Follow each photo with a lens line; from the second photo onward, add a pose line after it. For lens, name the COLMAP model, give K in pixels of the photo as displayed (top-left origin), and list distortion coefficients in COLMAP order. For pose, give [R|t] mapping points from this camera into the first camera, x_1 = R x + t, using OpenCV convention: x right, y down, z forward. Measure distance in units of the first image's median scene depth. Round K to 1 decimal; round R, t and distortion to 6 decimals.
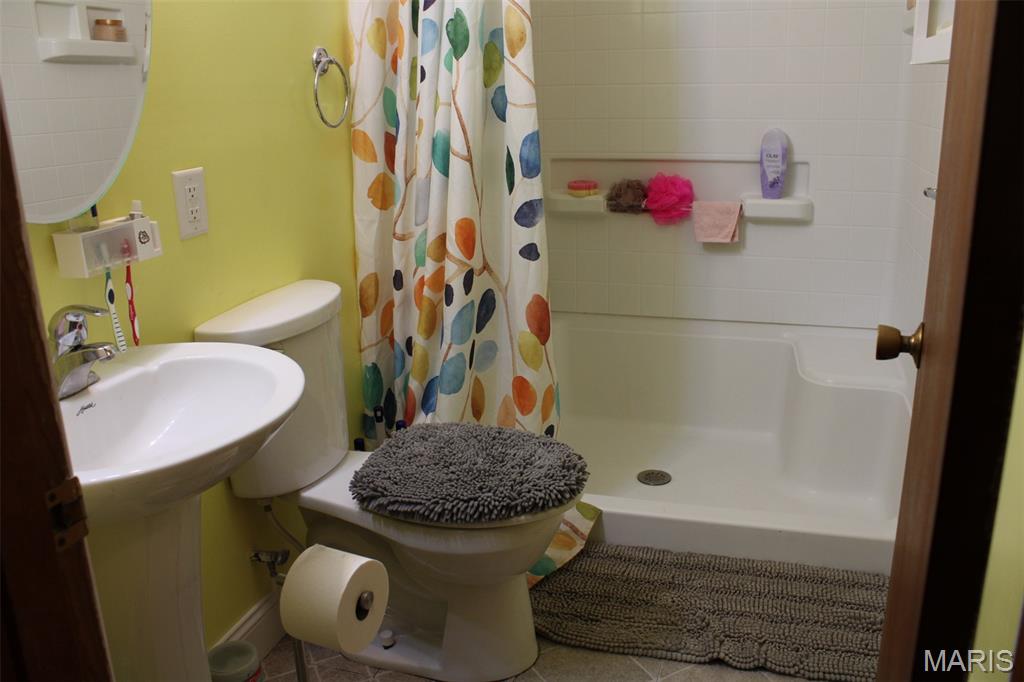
lens RADIAL K [[854.9, 0, 518.6], [0, 854.9, 339.8], [0, 0, 1]] dist [-0.176663, 0.165659]
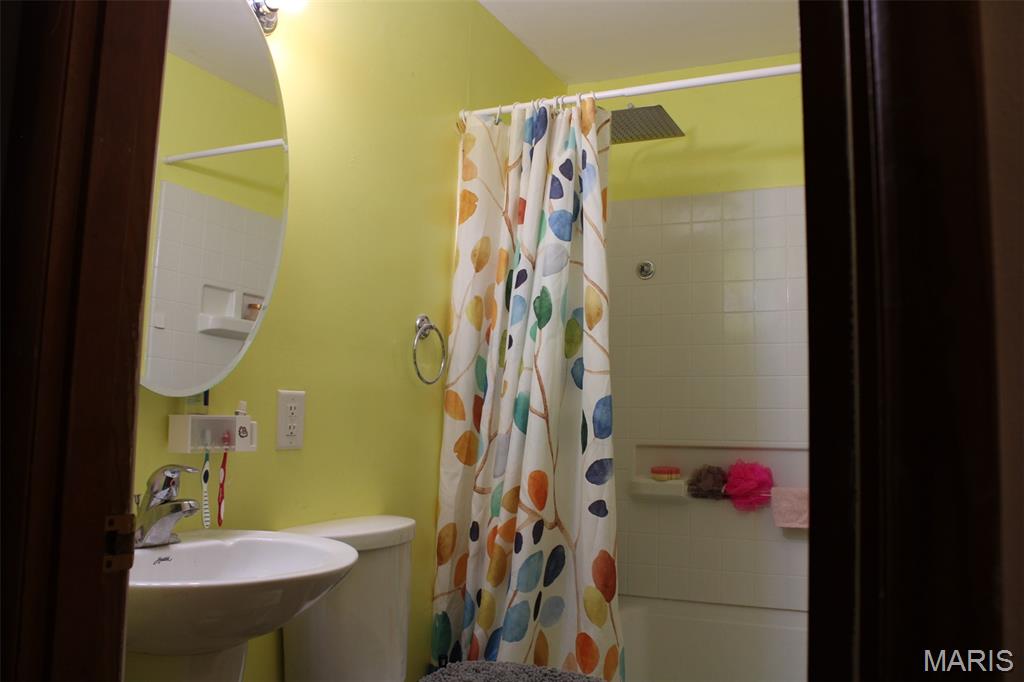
lens RADIAL K [[854.9, 0, 518.6], [0, 854.9, 339.8], [0, 0, 1]] dist [-0.176663, 0.165659]
pose [[0.988350, 0.031228, -0.148958, 0.065742], [-0.086368, 0.920949, -0.379991, 0.112835], [0.125316, 0.388429, 0.912918, -0.048263]]
